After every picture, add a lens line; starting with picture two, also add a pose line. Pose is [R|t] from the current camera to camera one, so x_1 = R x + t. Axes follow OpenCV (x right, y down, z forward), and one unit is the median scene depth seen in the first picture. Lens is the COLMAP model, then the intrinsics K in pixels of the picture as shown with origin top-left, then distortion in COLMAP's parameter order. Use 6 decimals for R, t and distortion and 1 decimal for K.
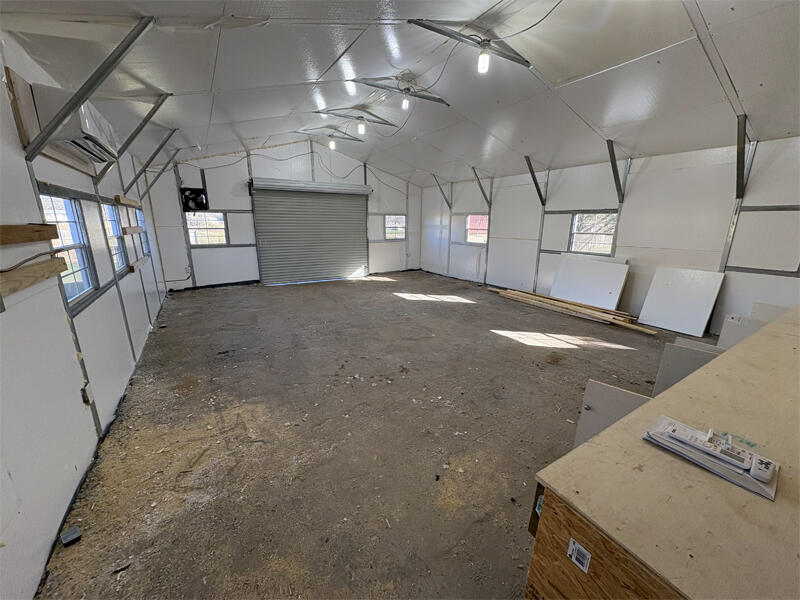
lens RADIAL K [[317.9, 0, 402.6], [0, 317.9, 301.0], [0, 0, 1]] dist [-0.000021, 0.000432]
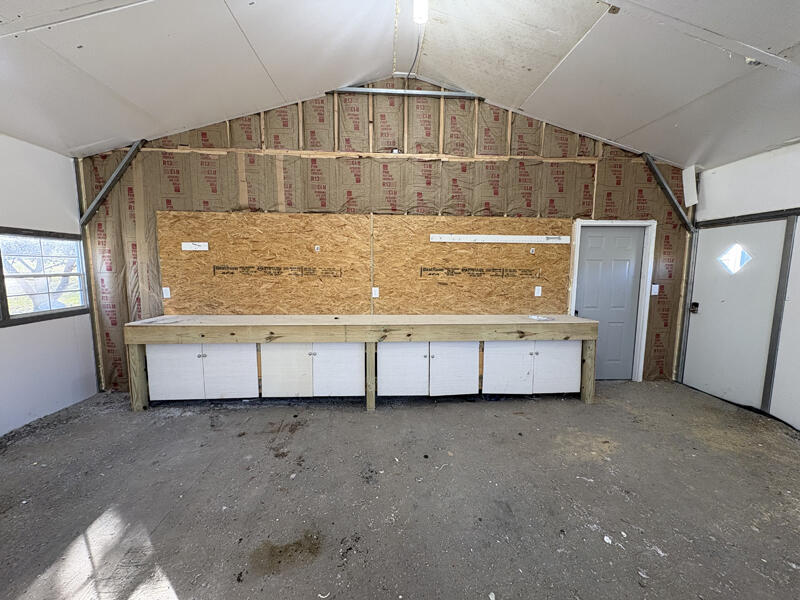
lens RADIAL K [[317.9, 0, 400.2], [0, 317.9, 299.2], [0, 0, 1]] dist [-0.000021, 0.000432]
pose [[-0.873065, -0.069217, 0.482667, 0.189618], [0.106187, 0.939126, 0.326750, -0.337838], [-0.475902, 0.336527, -0.812568, 1.440647]]
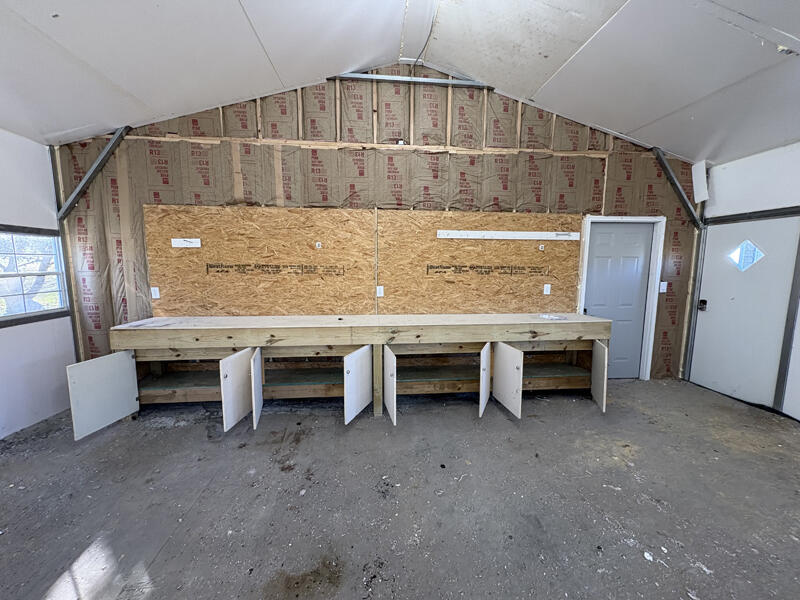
lens RADIAL K [[317.9, 0, 400.6], [0, 317.9, 299.2], [0, 0, 1]] dist [-0.000021, 0.000432]
pose [[-0.889978, -0.069404, 0.450690, 0.269440], [0.099783, 0.934756, 0.340991, -0.336184], [-0.444952, 0.348446, -0.824987, 1.422114]]
